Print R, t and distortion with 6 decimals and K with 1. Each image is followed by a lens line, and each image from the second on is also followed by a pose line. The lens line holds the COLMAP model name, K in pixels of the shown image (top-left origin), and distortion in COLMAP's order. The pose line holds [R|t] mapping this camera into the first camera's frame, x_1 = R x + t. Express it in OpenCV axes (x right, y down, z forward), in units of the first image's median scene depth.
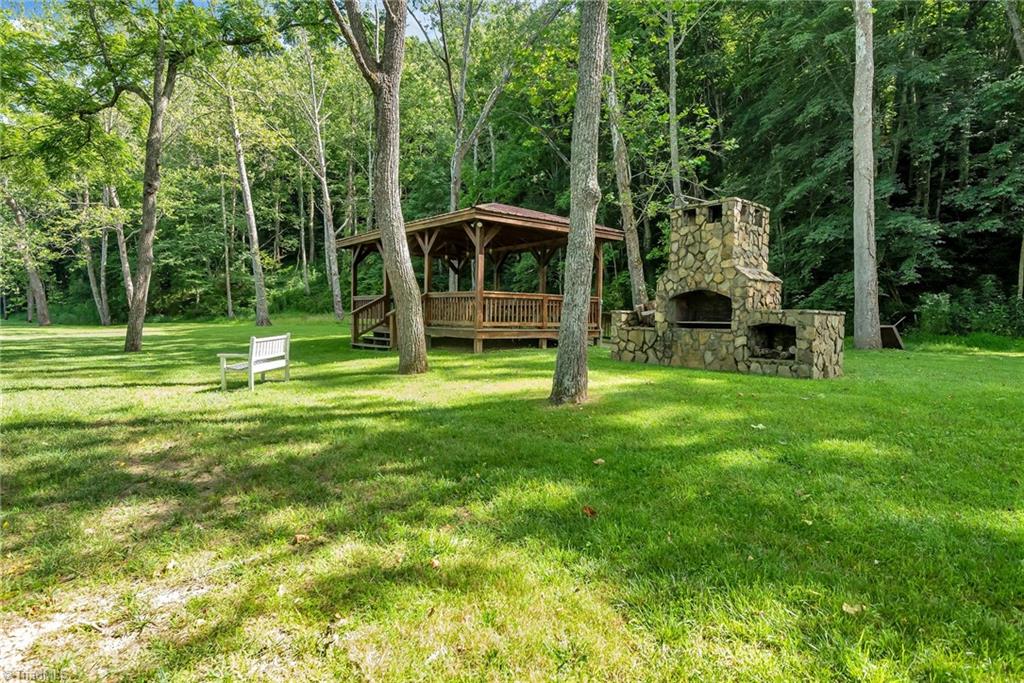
lens RADIAL K [[569.6, 0, 512.1], [0, 569.6, 339.3], [0, 0, 1]] dist [0.000495, 0.000177]
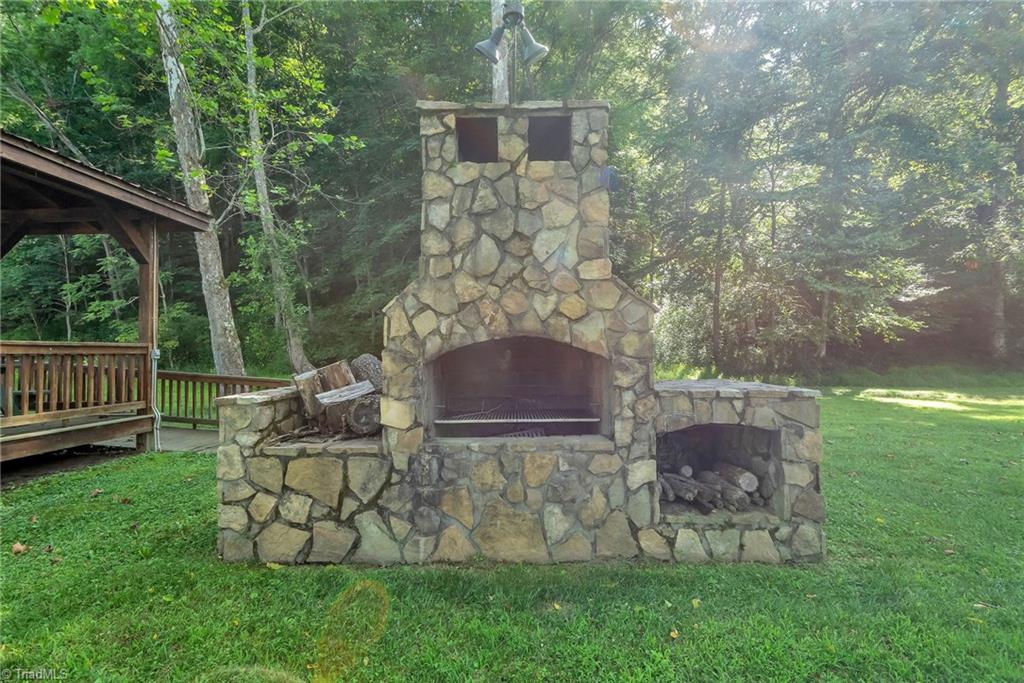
lens RADIAL K [[469.3, 0, 512.0], [0, 469.3, 339.9], [0, 0, 1]] dist [0.018703, -0.000954]
pose [[0.677523, -0.000674, 0.735502, 0.103263], [0.045849, 0.998093, -0.041320, -0.071403], [-0.734071, 0.061717, 0.676262, 0.788631]]
